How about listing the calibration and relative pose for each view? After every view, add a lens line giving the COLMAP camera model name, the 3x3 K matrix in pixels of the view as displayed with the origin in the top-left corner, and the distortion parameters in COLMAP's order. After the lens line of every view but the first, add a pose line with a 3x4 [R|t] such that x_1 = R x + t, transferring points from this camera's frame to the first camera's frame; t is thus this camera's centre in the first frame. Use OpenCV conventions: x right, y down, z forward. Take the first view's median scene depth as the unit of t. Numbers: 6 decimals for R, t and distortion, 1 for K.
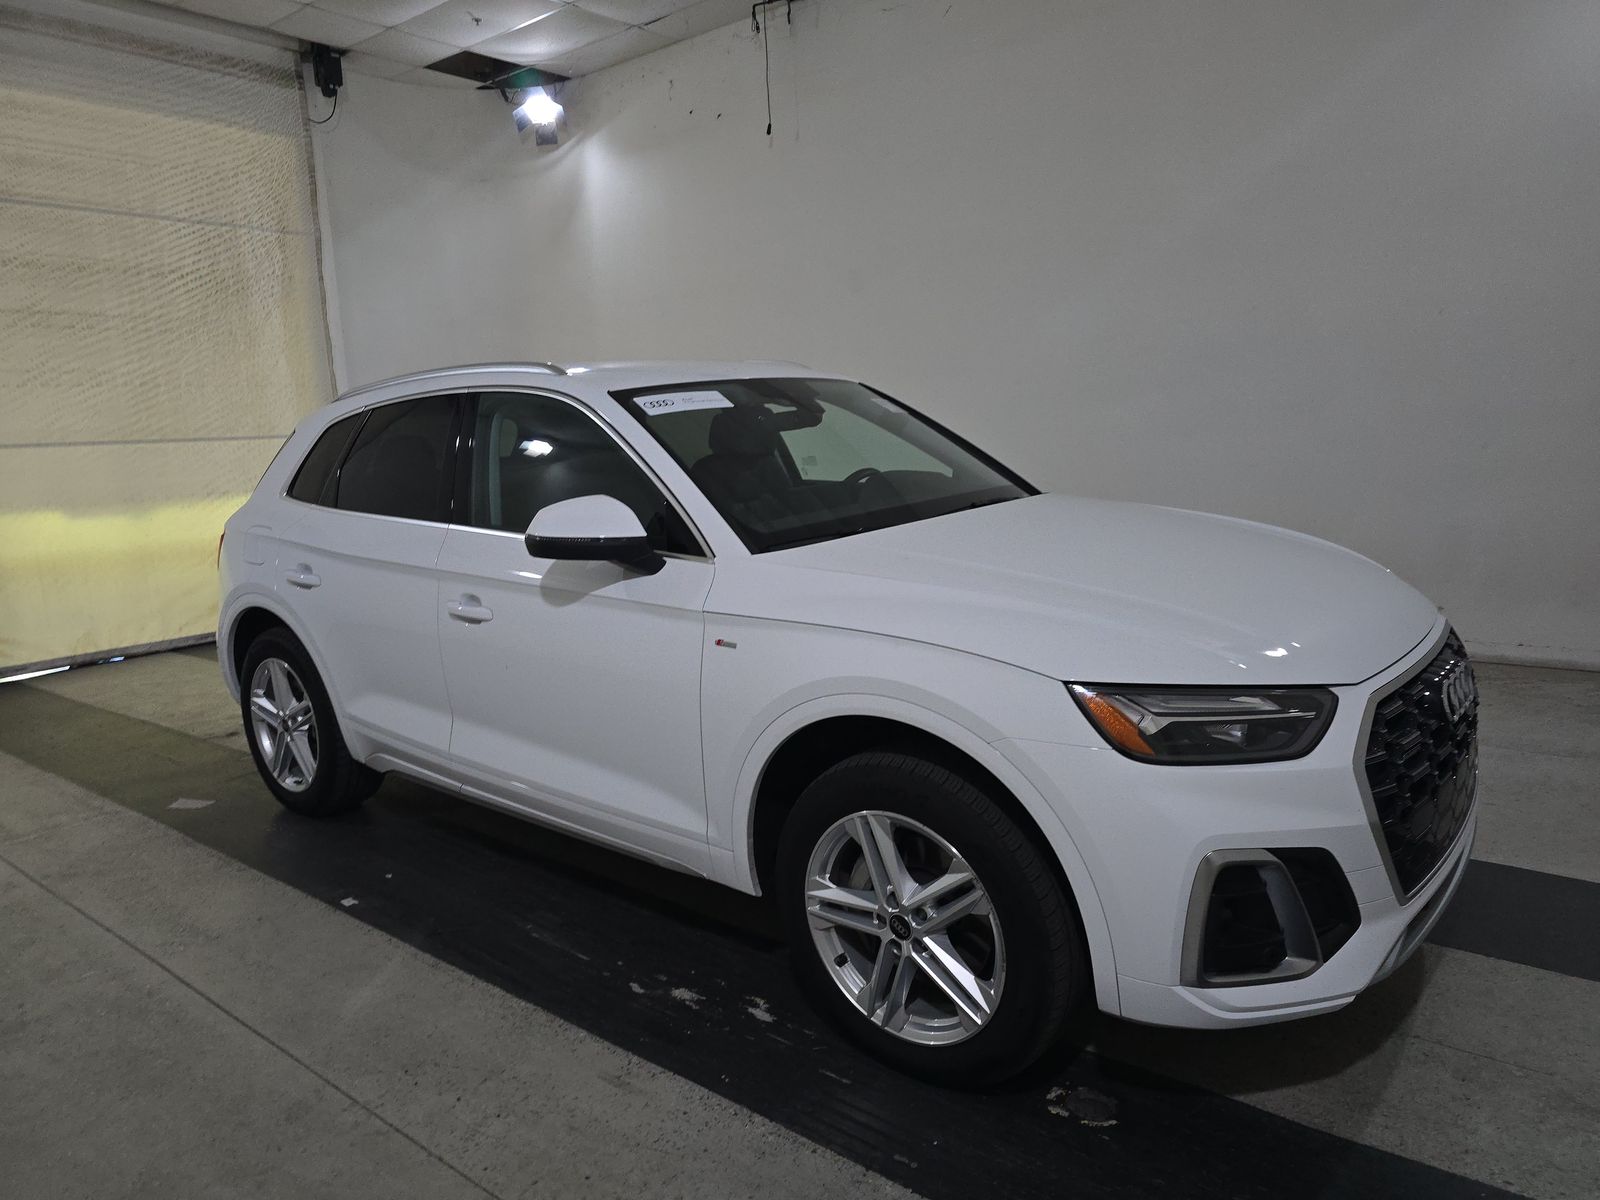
lens RADIAL K [[1021.1, 0, 800.0], [0, 1021.1, 600.0], [0, 0, 1]] dist [0.018793, -0.016397]
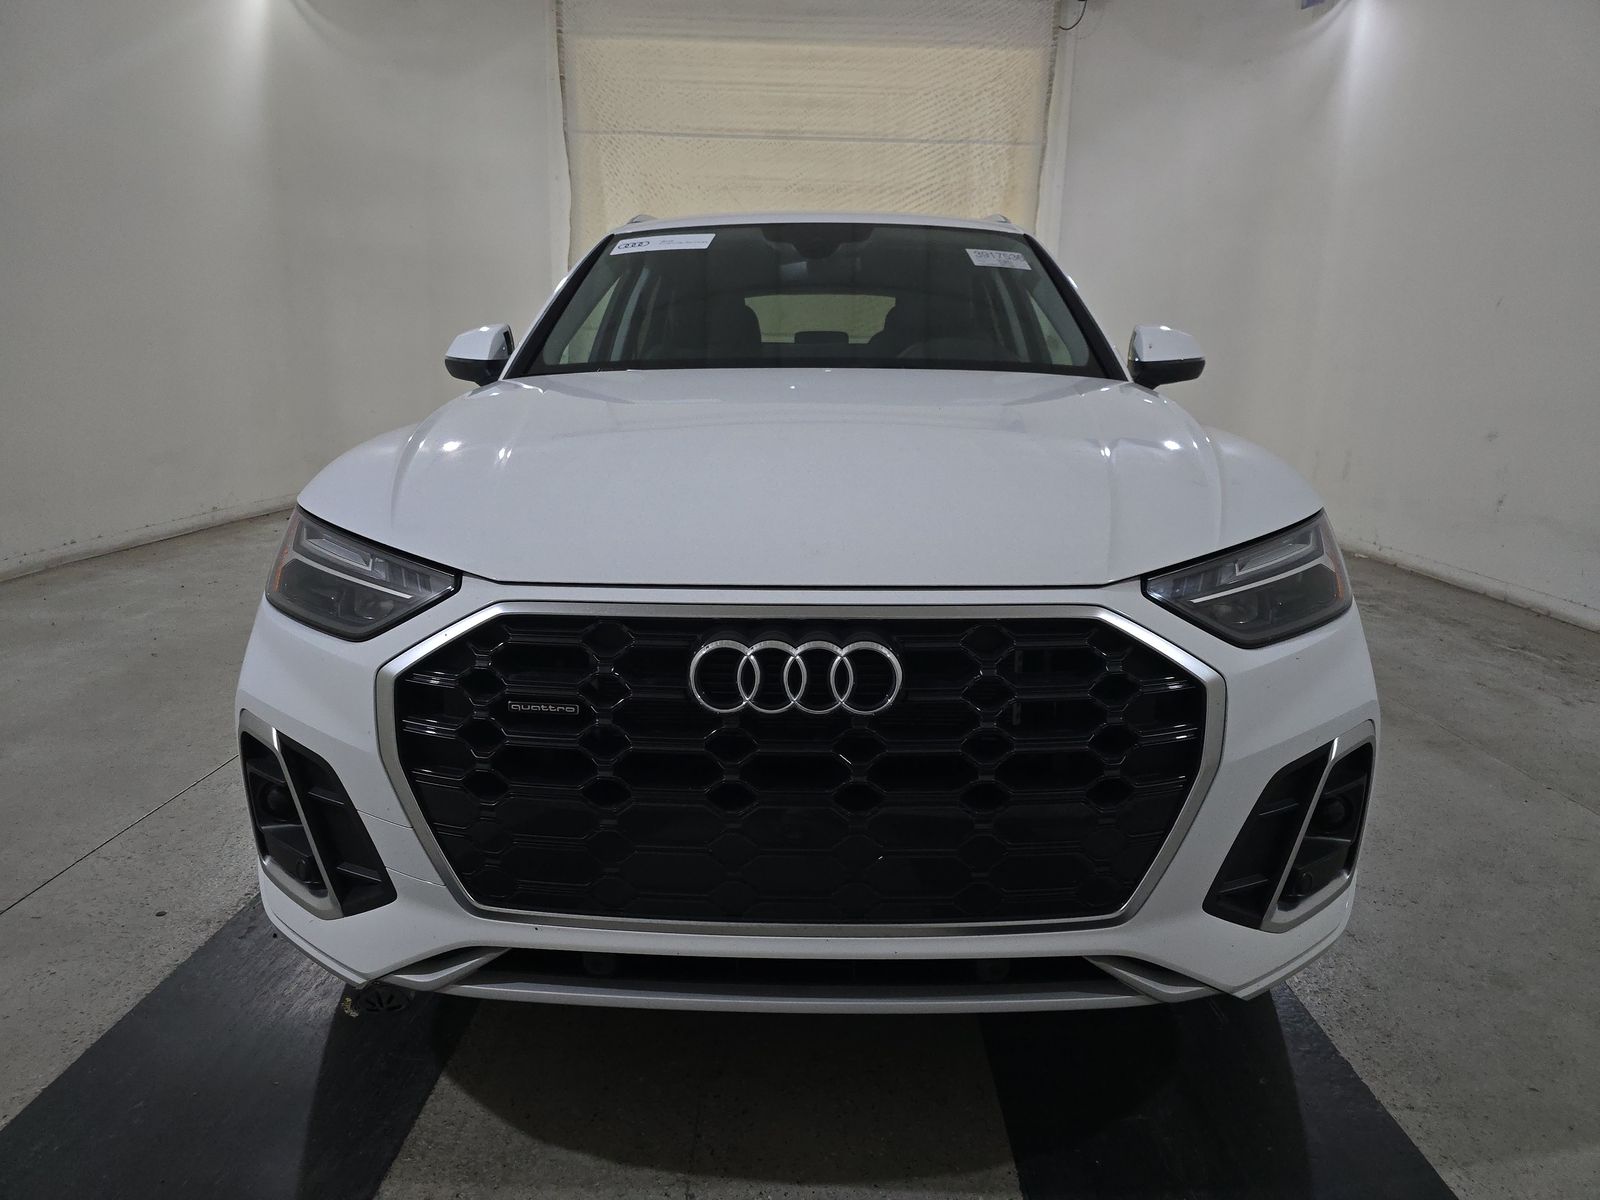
lens RADIAL K [[1021.1, 0, 800.0], [0, 1021.1, 600.0], [0, 0, 1]] dist [0.018793, -0.016397]
pose [[0.647591, 0.219392, -0.729721, 0.253800], [-0.172939, 0.974981, 0.139656, -0.007333], [0.742104, 0.035758, 0.669331, 0.152979]]
